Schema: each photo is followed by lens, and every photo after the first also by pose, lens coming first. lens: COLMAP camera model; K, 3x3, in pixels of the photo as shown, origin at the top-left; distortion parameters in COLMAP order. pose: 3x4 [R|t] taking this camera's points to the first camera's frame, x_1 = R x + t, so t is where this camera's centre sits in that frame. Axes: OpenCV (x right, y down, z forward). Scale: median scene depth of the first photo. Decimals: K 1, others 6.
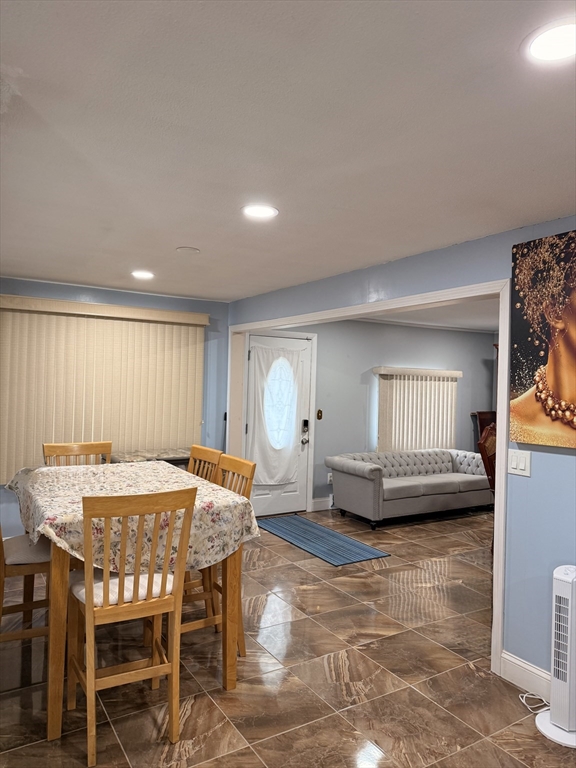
lens RADIAL K [[546.7, 0, 283.7], [0, 546.7, 384.0], [0, 0, 1]] dist [0.046443, -0.043852]
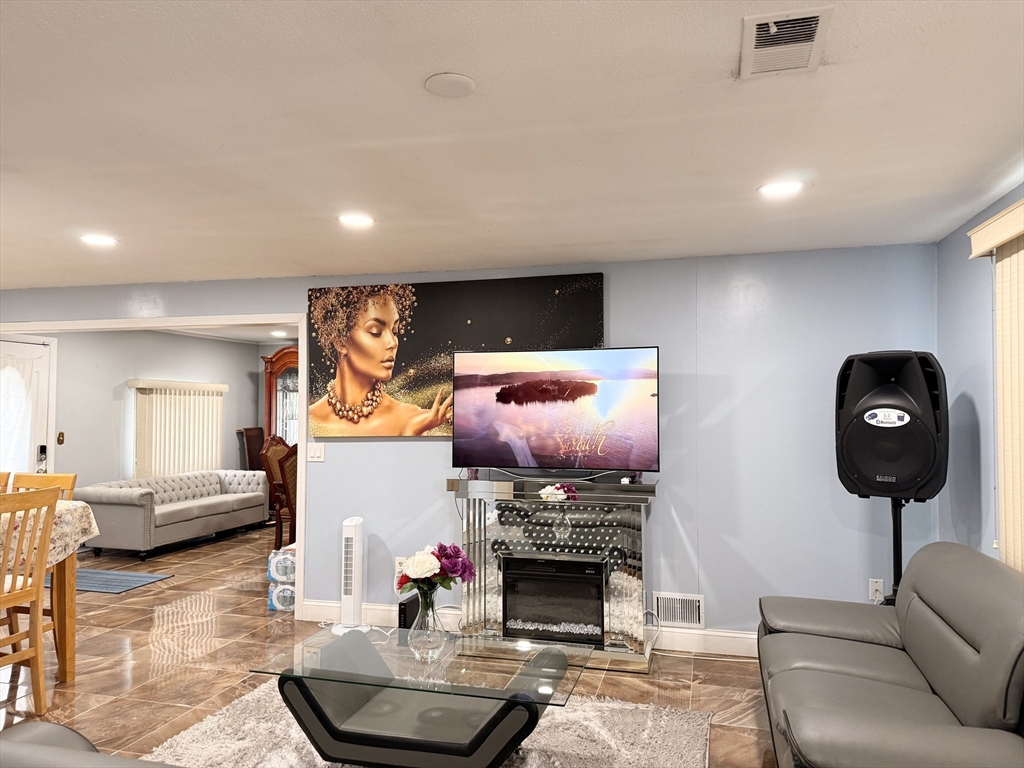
lens RADIAL K [[728.9, 0, 514.6], [0, 728.9, 385.6], [0, 0, 1]] dist [0.046443, -0.043852]
pose [[0.738237, -0.002667, 0.674536, -0.397487], [0.018335, 0.999702, -0.016115, 0.018194], [-0.674292, 0.024264, 0.738066, -0.611937]]
